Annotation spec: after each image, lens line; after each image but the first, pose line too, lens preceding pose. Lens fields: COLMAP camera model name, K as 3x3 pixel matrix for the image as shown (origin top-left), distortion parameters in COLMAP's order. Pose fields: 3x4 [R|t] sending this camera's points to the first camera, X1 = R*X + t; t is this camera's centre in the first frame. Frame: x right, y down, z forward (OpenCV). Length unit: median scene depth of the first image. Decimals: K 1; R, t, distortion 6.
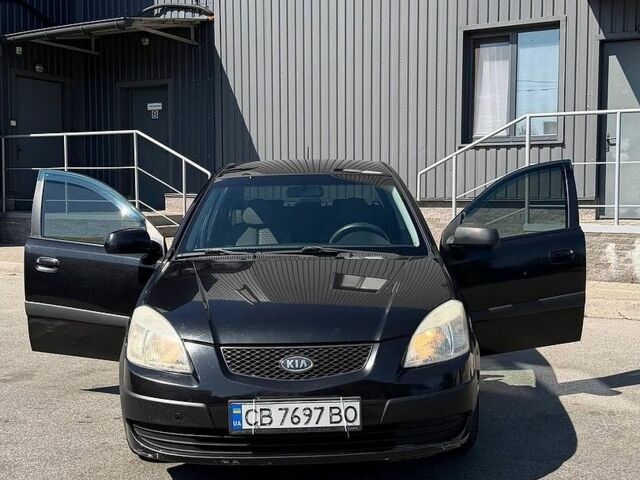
lens RADIAL K [[764.9, 0, 320.0], [0, 764.9, 240.0], [0, 0, 1]] dist [0.188542, -0.459607]
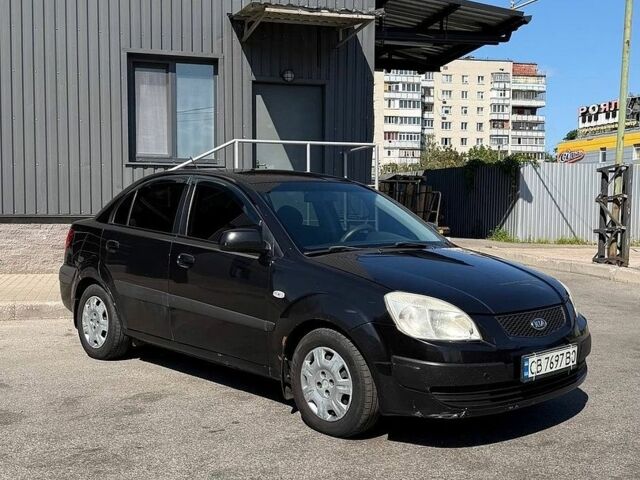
lens RADIAL K [[764.9, 0, 320.0], [0, 764.9, 240.0], [0, 0, 1]] dist [0.188542, -0.459607]
pose [[0.737004, -0.015373, 0.675714, -0.892403], [0.038374, 0.999080, -0.019125, 0.023325], [-0.674799, 0.040025, 0.736916, 0.213971]]
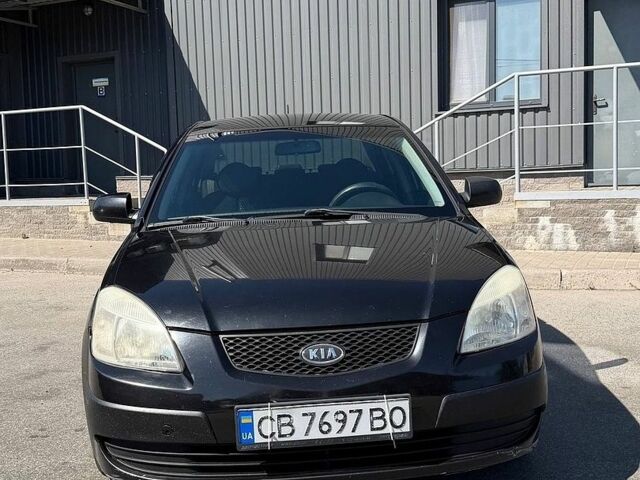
lens RADIAL K [[775.8, 0, 320.0], [0, 775.8, 240.0], [0, 0, 1]] dist [0.201711, -0.485475]
pose [[0.997782, -0.032158, 0.058291, -0.055804], [0.031173, 0.999357, 0.017731, 0.026957], [-0.058824, -0.015874, 0.998142, 0.178450]]
